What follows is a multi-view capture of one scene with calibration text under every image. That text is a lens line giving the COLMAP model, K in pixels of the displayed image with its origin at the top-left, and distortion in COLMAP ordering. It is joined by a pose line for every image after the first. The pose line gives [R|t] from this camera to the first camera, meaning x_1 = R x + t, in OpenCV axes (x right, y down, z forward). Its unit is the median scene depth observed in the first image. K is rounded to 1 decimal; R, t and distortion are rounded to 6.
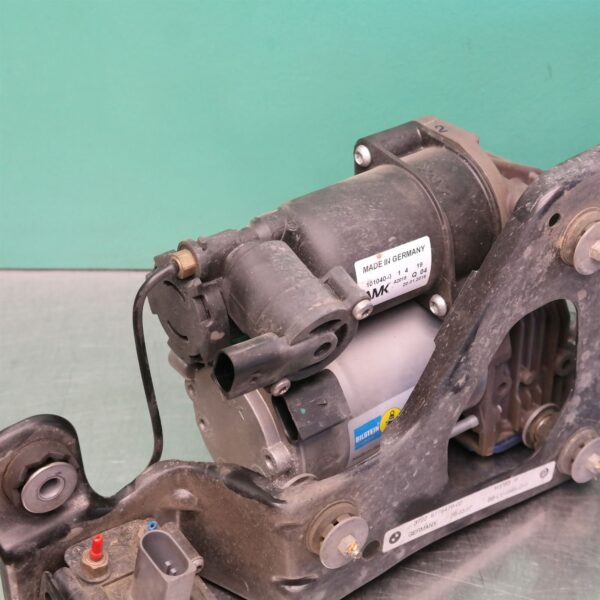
lens RADIAL K [[1327.7, 0, 300.0], [0, 1327.7, 301.1], [0, 0, 1]] dist [0.066726, 0.000000]
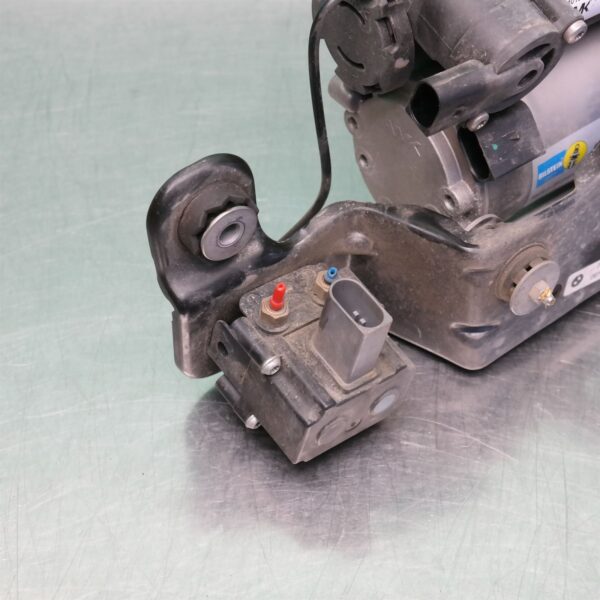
lens RADIAL K [[1327.7, 0, 298.5], [0, 1327.7, 299.8], [0, 0, 1]] dist [0.066726, 0.000000]
pose [[0.999971, -0.006951, -0.002969, -0.127402], [0.007416, 0.978220, 0.207440, -0.004505], [0.001463, -0.207456, 0.978243, 0.087969]]
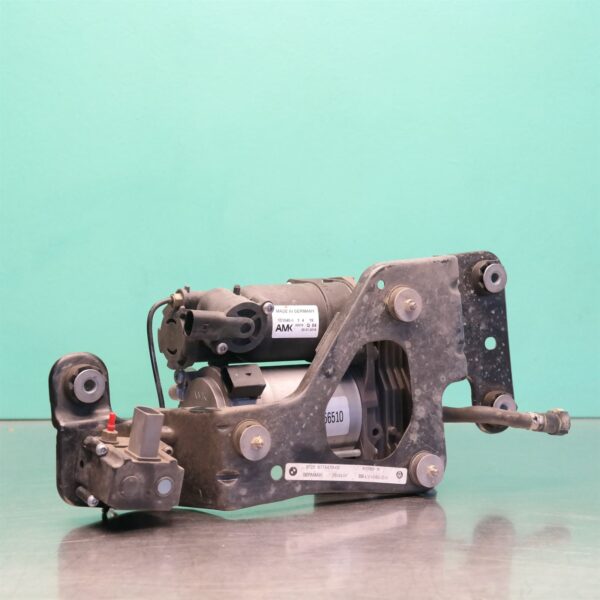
lens RADIAL K [[1493.2, 0, 300.8], [0, 1493.2, 300.2], [0, 0, 1]] dist [0.153271, 0.000000]
pose [[0.994098, -0.014496, -0.107513, 0.296054], [-0.048250, 0.828538, -0.557849, 1.082140], [0.097165, 0.559745, 0.822949, -0.666539]]
